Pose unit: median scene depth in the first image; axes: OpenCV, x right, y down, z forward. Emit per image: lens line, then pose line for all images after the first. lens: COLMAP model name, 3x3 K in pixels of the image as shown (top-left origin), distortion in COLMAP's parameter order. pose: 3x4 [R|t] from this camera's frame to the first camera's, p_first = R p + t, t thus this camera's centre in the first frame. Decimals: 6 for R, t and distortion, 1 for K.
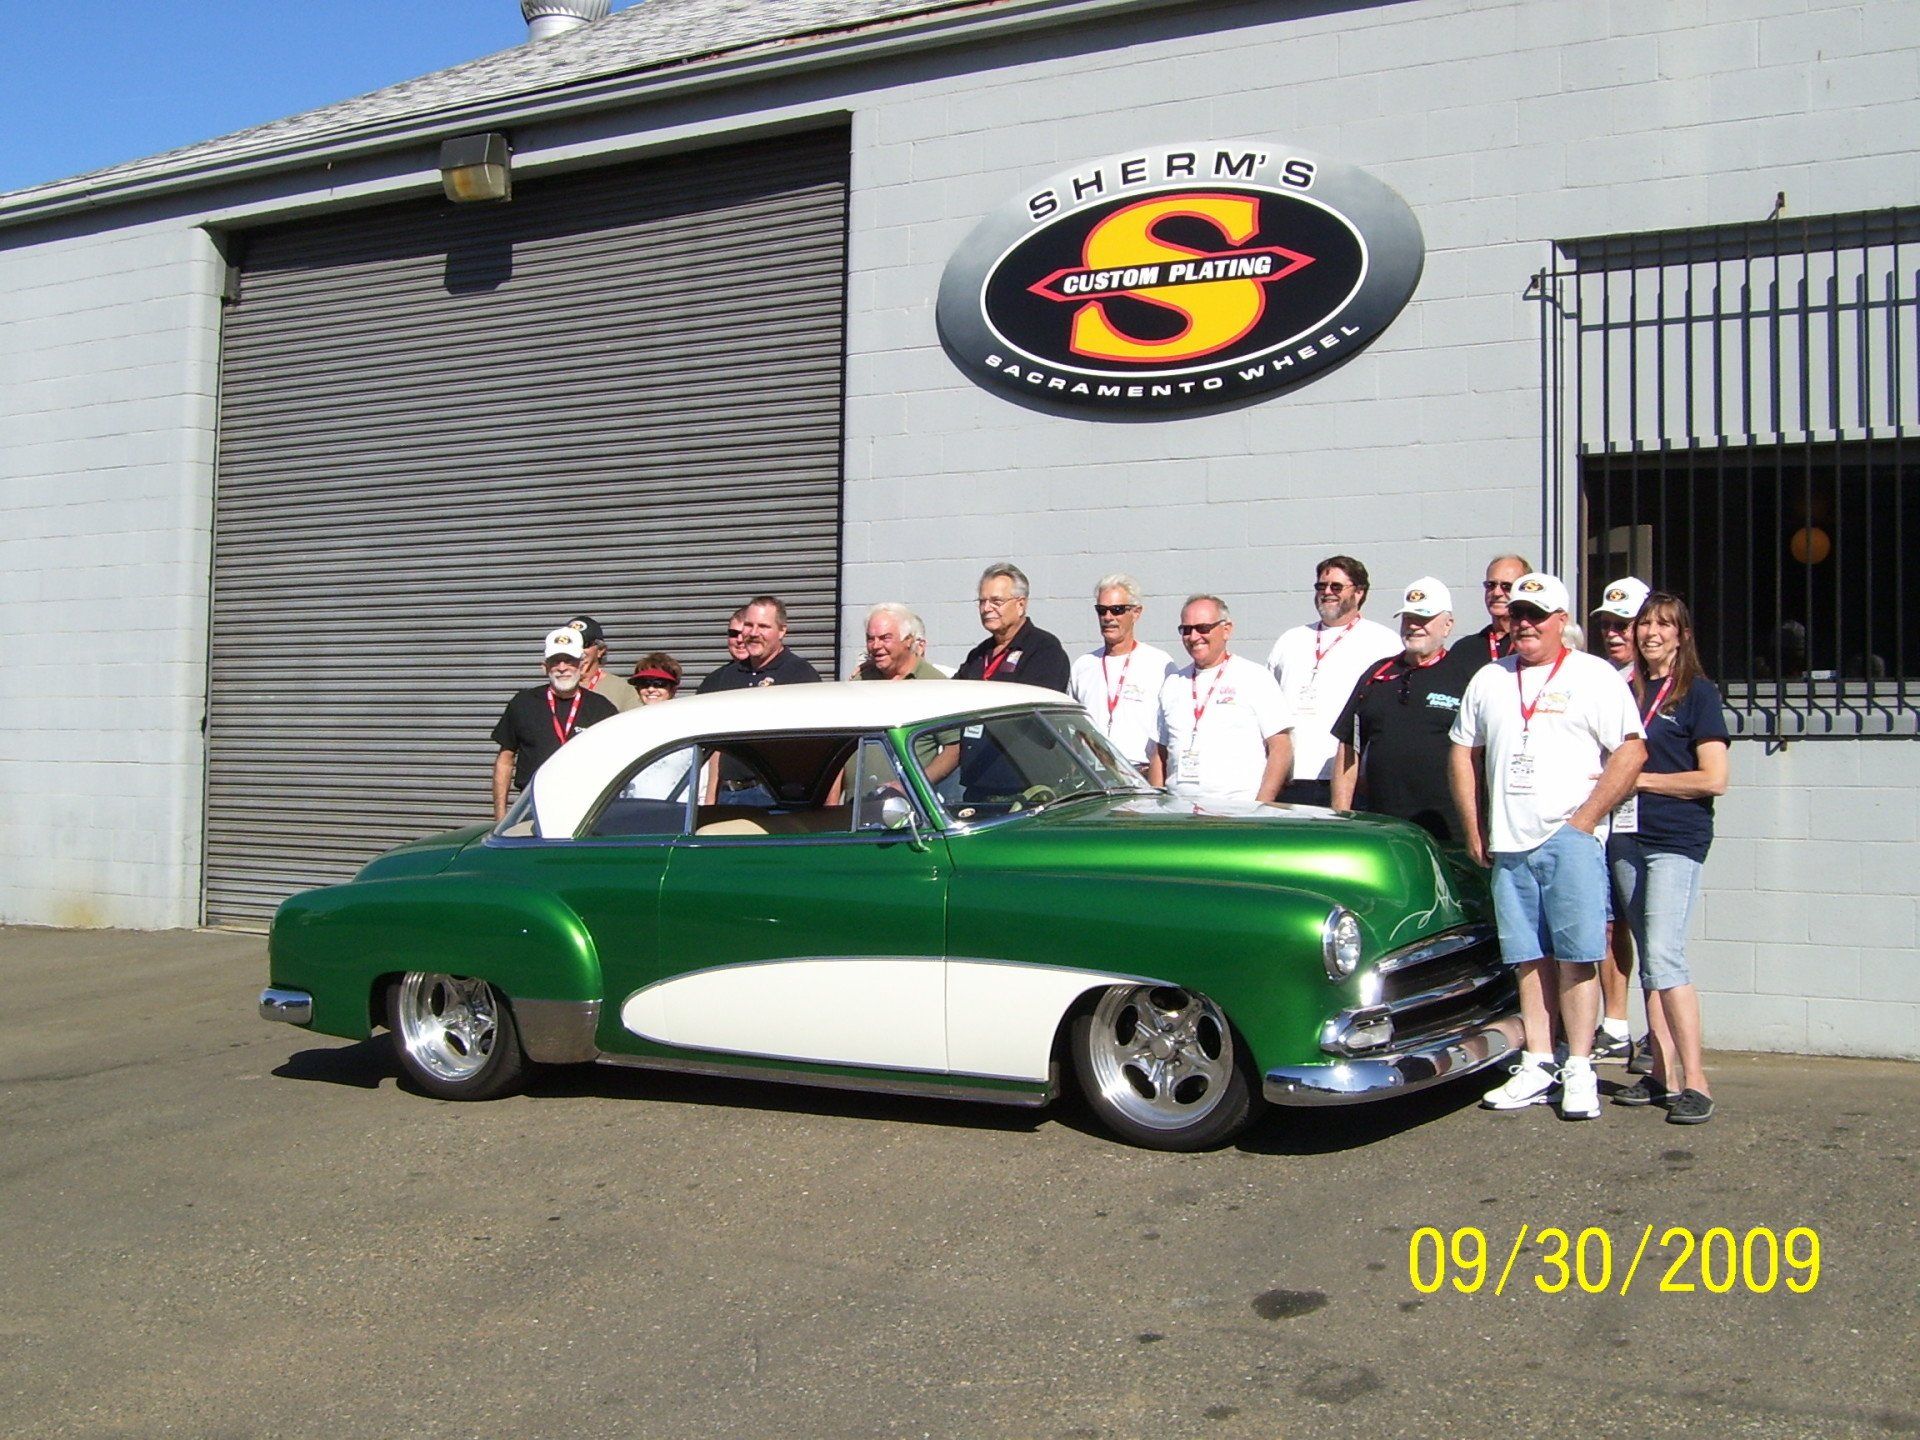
lens RADIAL K [[2479.7, 0, 961.0], [0, 2479.7, 707.8], [0, 0, 1]] dist [-0.129240, 0.000000]
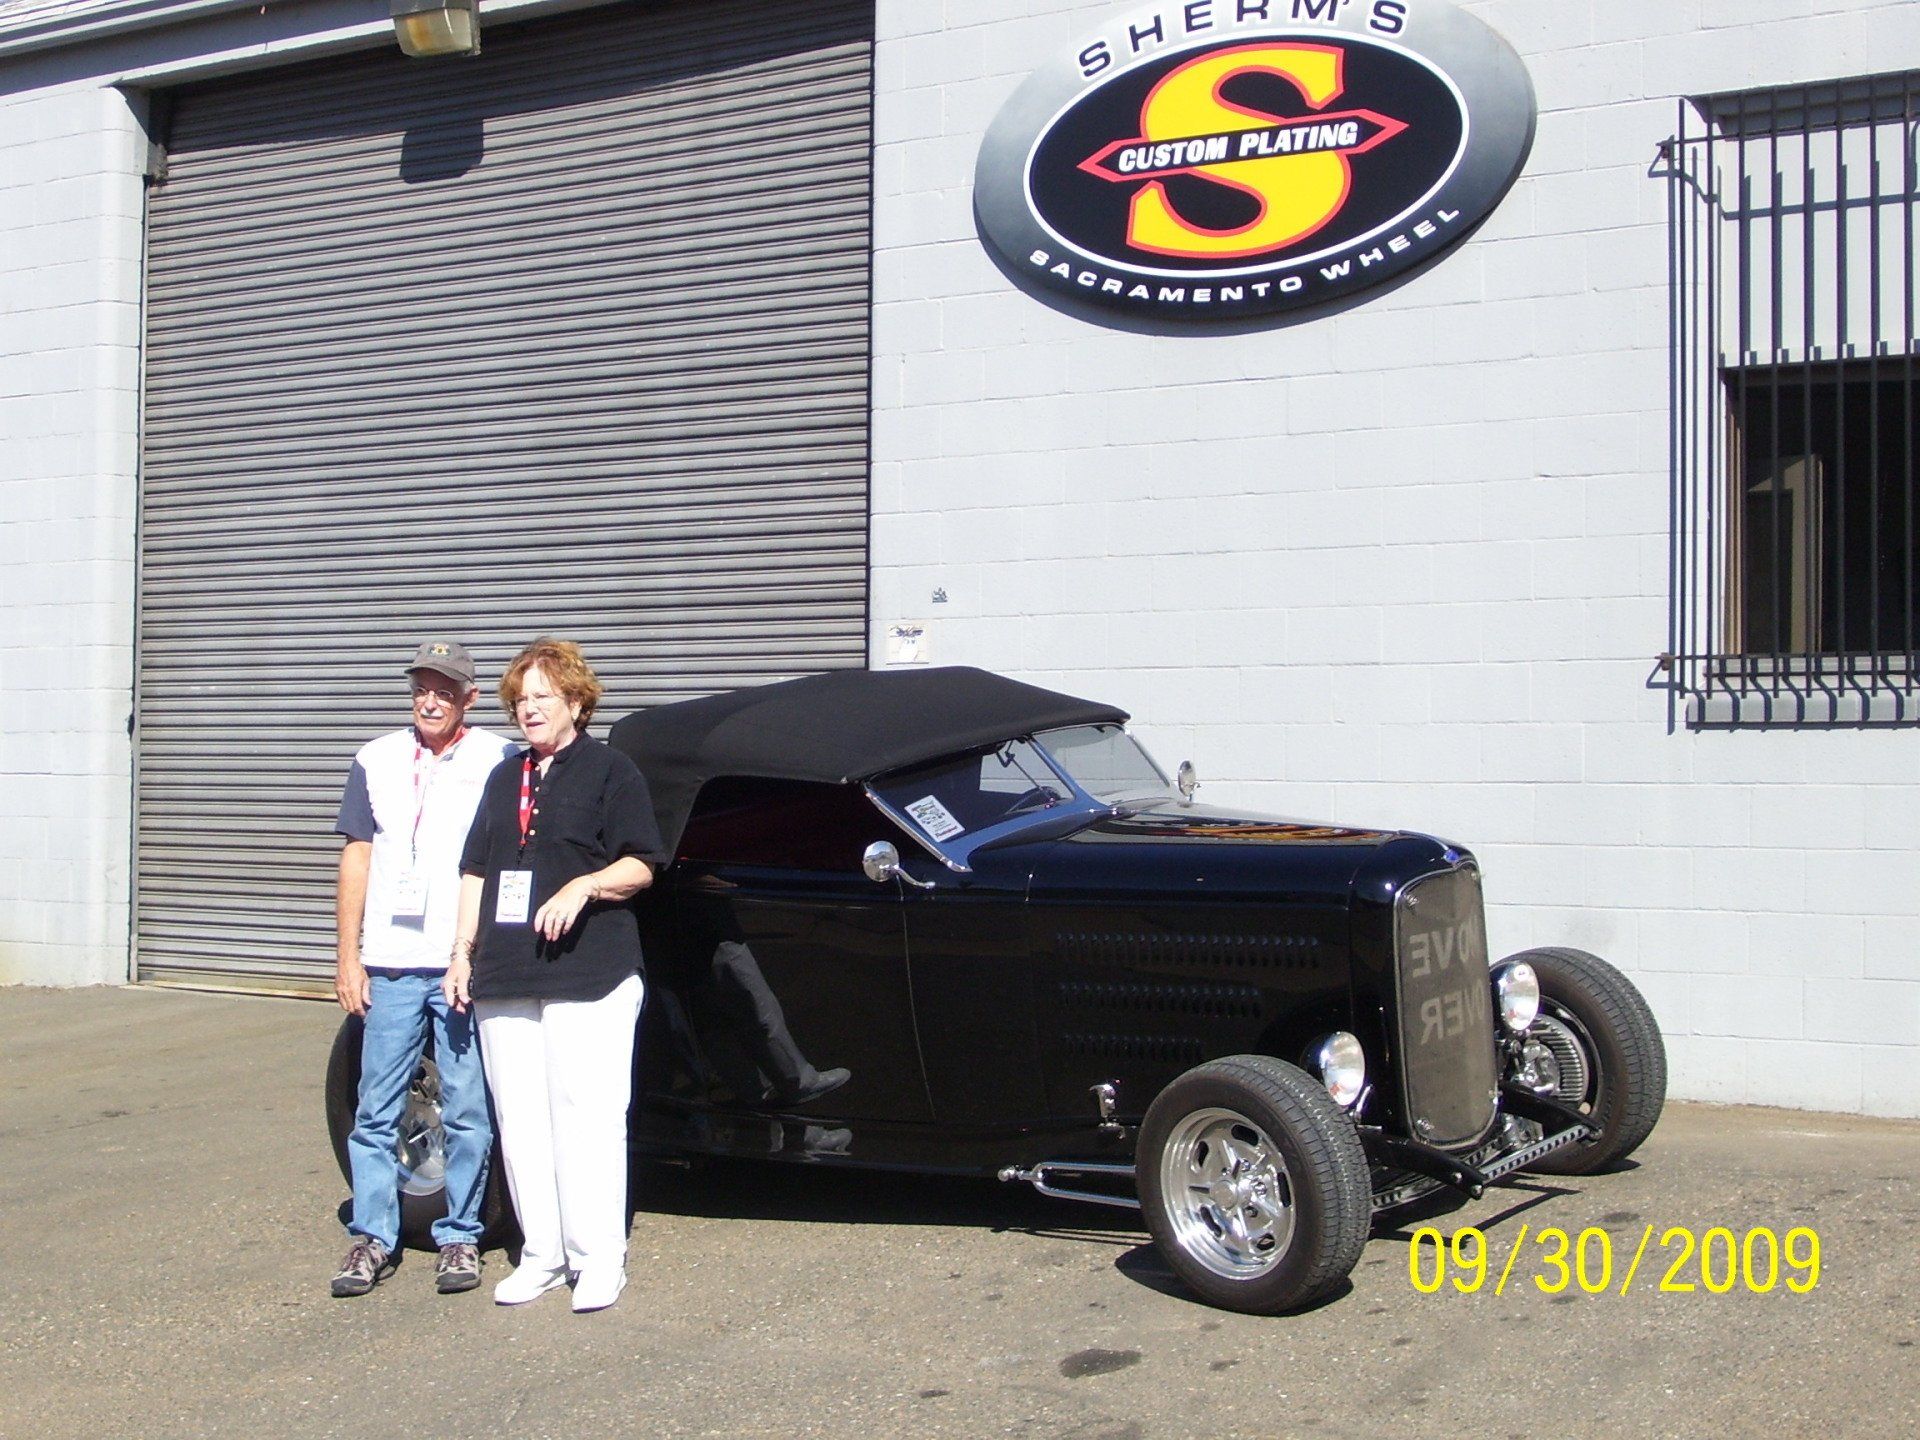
lens RADIAL K [[3812.6, 0, 960.7], [0, 3812.6, 712.3], [0, 0, 1]] dist [-0.073305, 0.000000]
pose [[0.990883, -0.011932, -0.134198, 0.158793], [0.013248, 0.999872, 0.008916, -0.005861], [0.134074, -0.010612, 0.990914, -0.228288]]
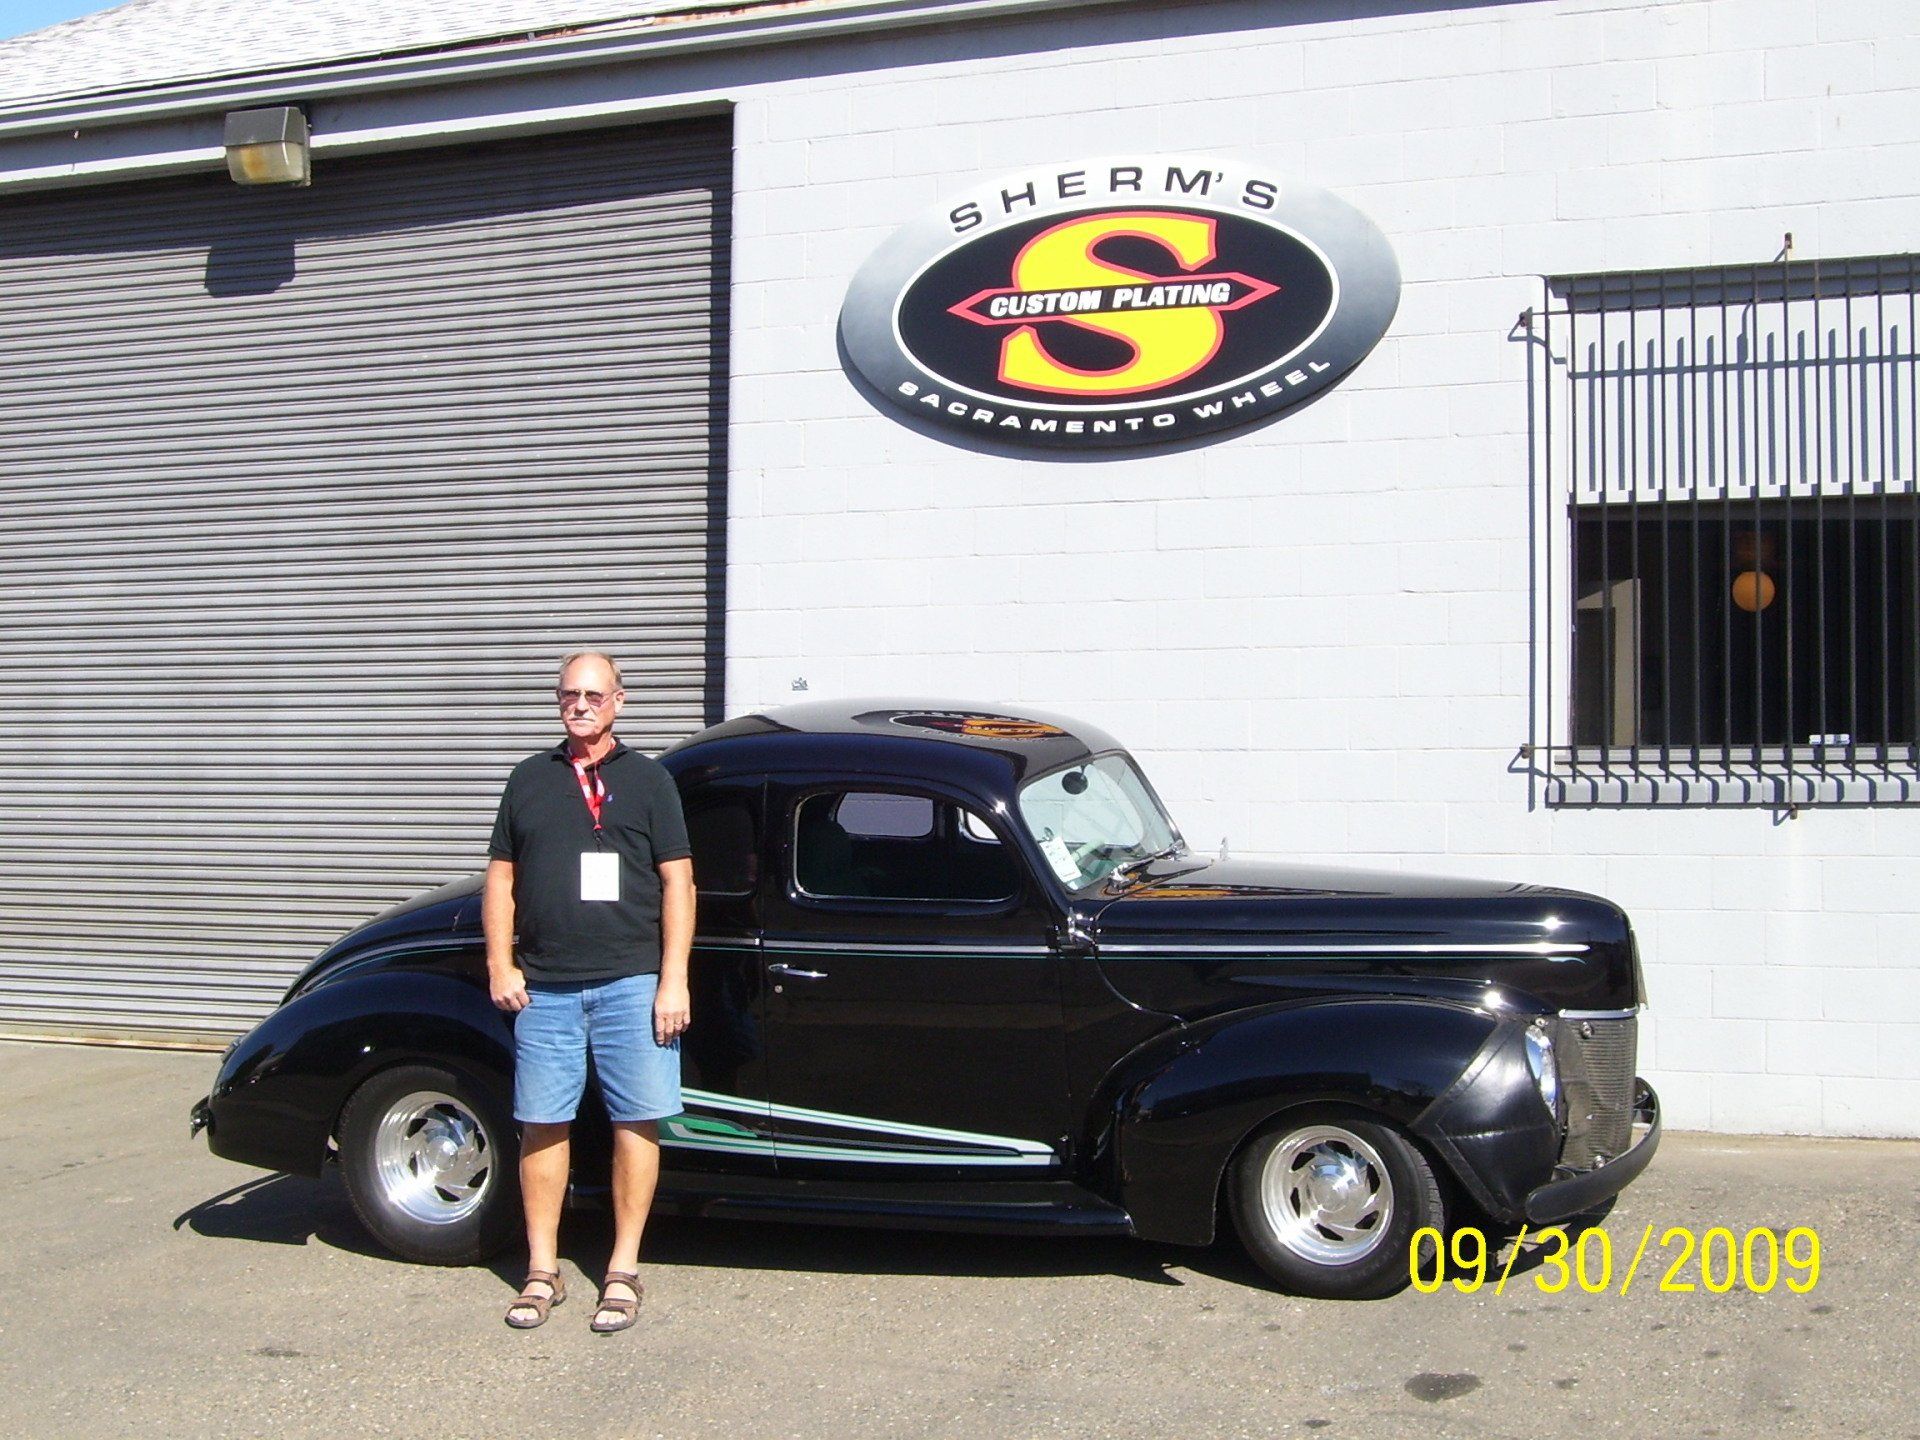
lens RADIAL K [[3071.8, 0, 964.4], [0, 3071.8, 710.2], [0, 0, 1]] dist [-0.108019, 0.000000]
pose [[0.988919, -0.000244, 0.148457, -0.140129], [0.002050, 0.999926, -0.012010, -0.009905], [-0.148443, 0.012181, 0.988846, -0.114495]]
